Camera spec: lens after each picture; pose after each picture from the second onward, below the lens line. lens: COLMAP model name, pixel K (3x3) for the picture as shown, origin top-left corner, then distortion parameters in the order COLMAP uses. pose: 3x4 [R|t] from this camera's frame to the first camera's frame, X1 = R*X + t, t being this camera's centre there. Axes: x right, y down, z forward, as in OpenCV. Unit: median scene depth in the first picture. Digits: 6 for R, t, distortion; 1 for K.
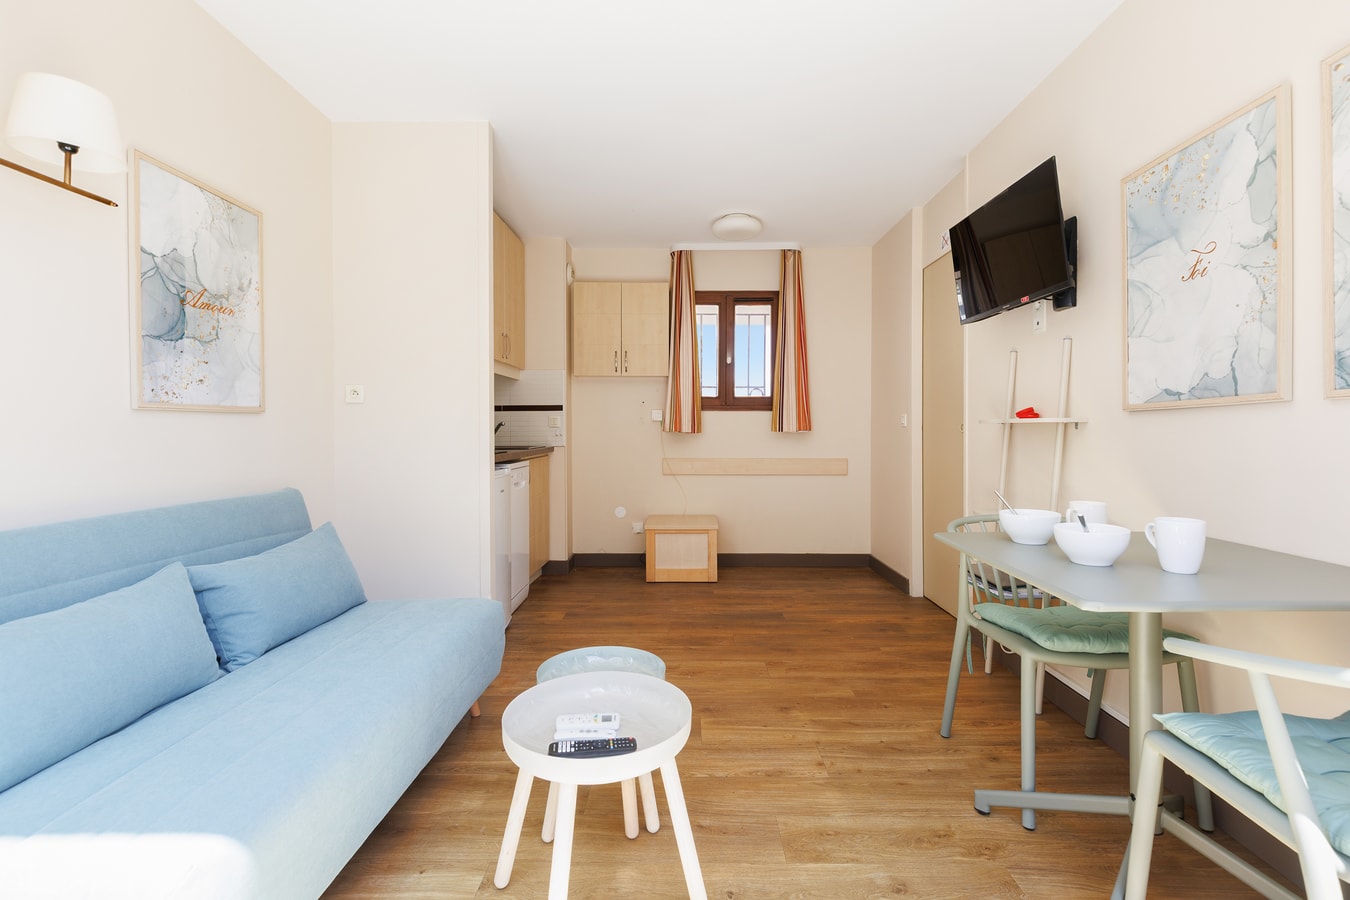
lens RADIAL K [[612.6, 0, 684.7], [0, 612.6, 433.7], [0, 0, 1]] dist [0.002073, -0.000083]
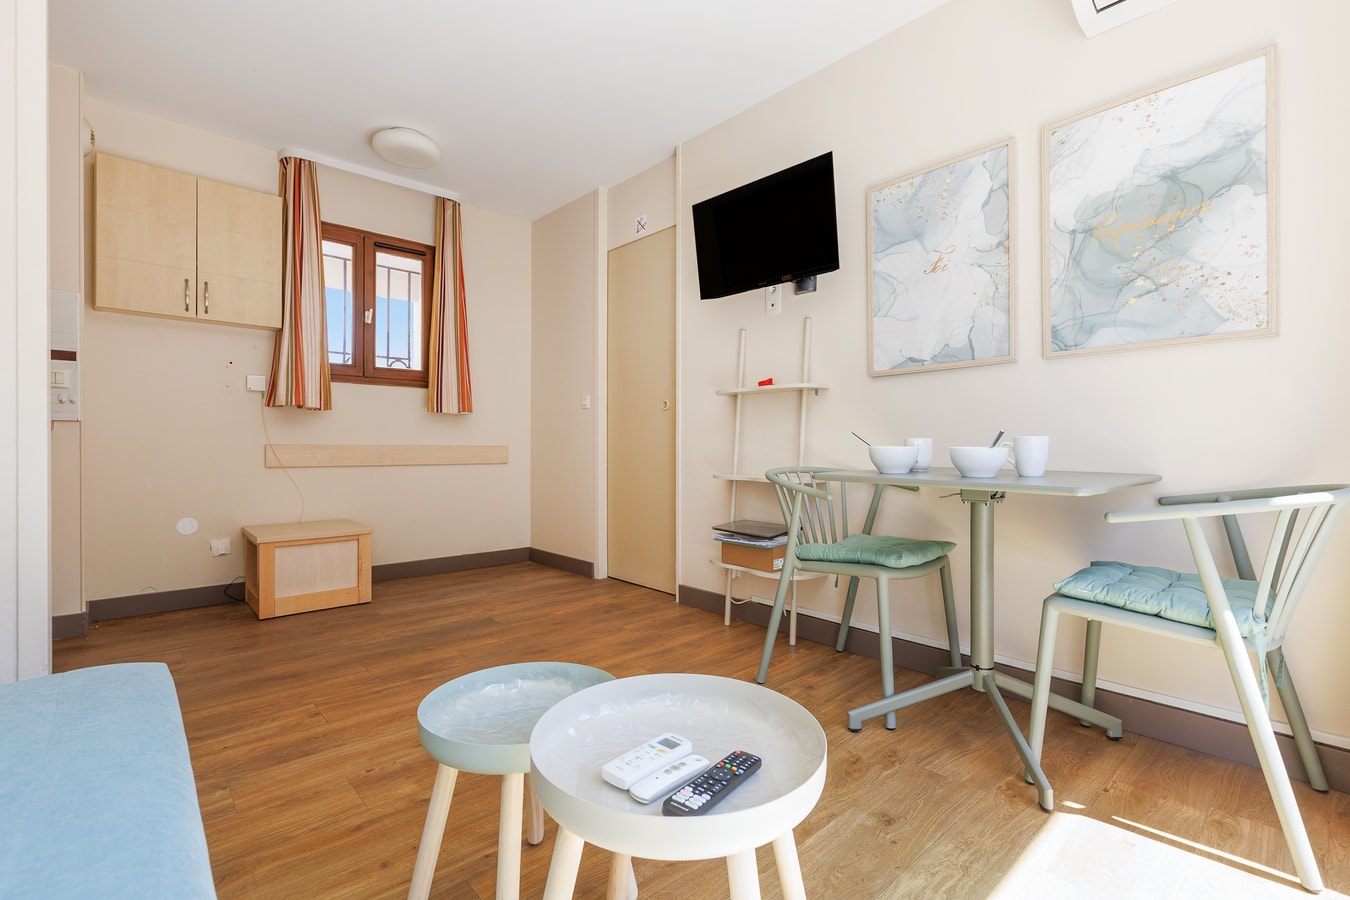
lens RADIAL K [[610.0, 0, 688.1], [0, 610.0, 443.4], [0, 0, 1]] dist [0.009945, -0.000689]
pose [[0.729186, 0.002934, 0.684310, -0.260735], [0.001633, 0.999980, -0.006028, 0.069564], [-0.684314, 0.005513, 0.729167, 0.237654]]
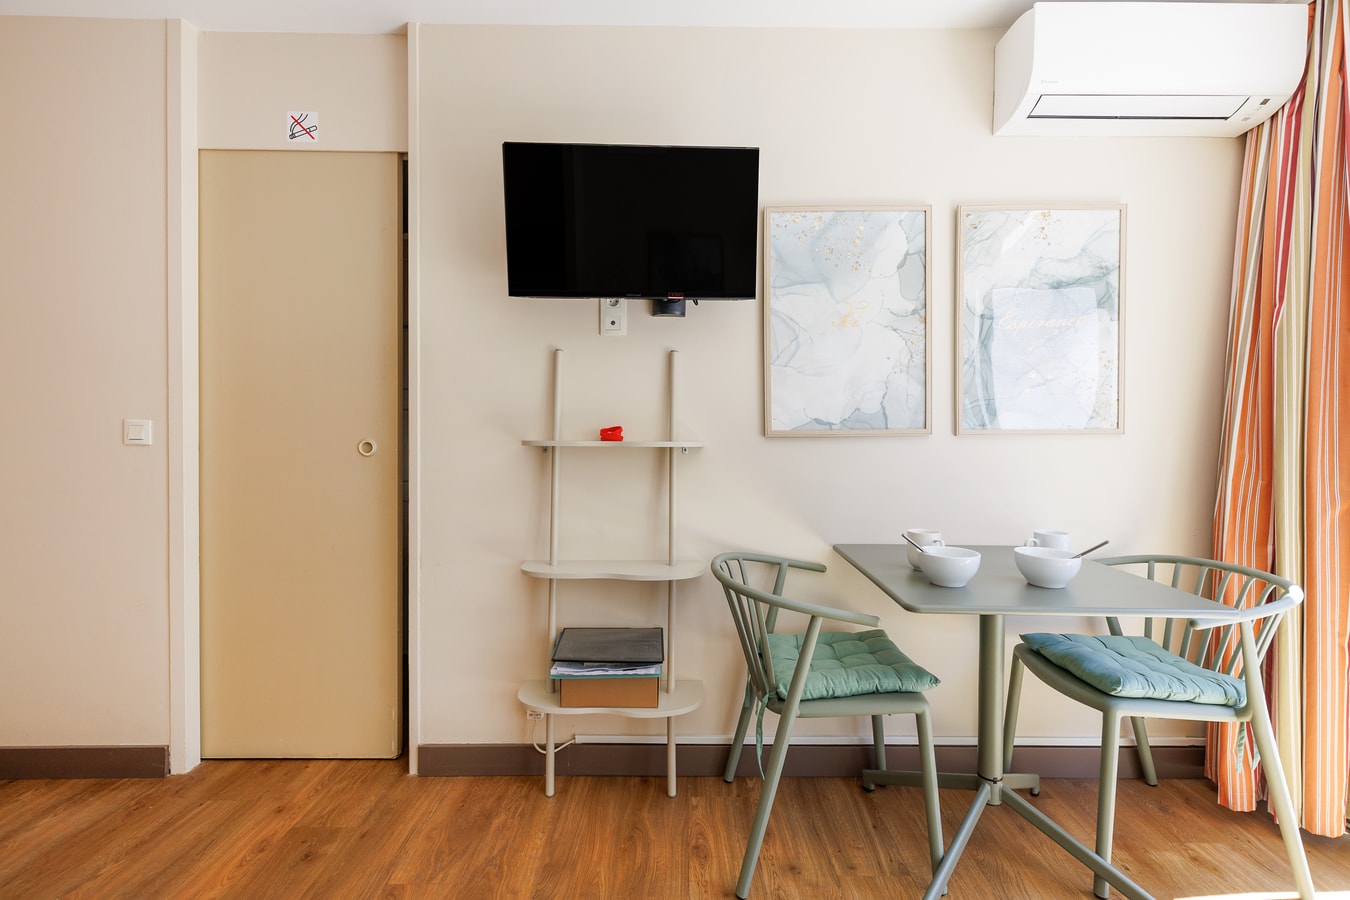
lens RADIAL K [[610.0, 0, 688.1], [0, 610.0, 443.4], [0, 0, 1]] dist [0.009945, -0.000689]
pose [[-0.006410, -0.008897, 0.999940, -0.195097], [0.000594, 0.999960, 0.008901, -0.023110], [-0.999979, 0.000651, -0.006405, 0.757823]]
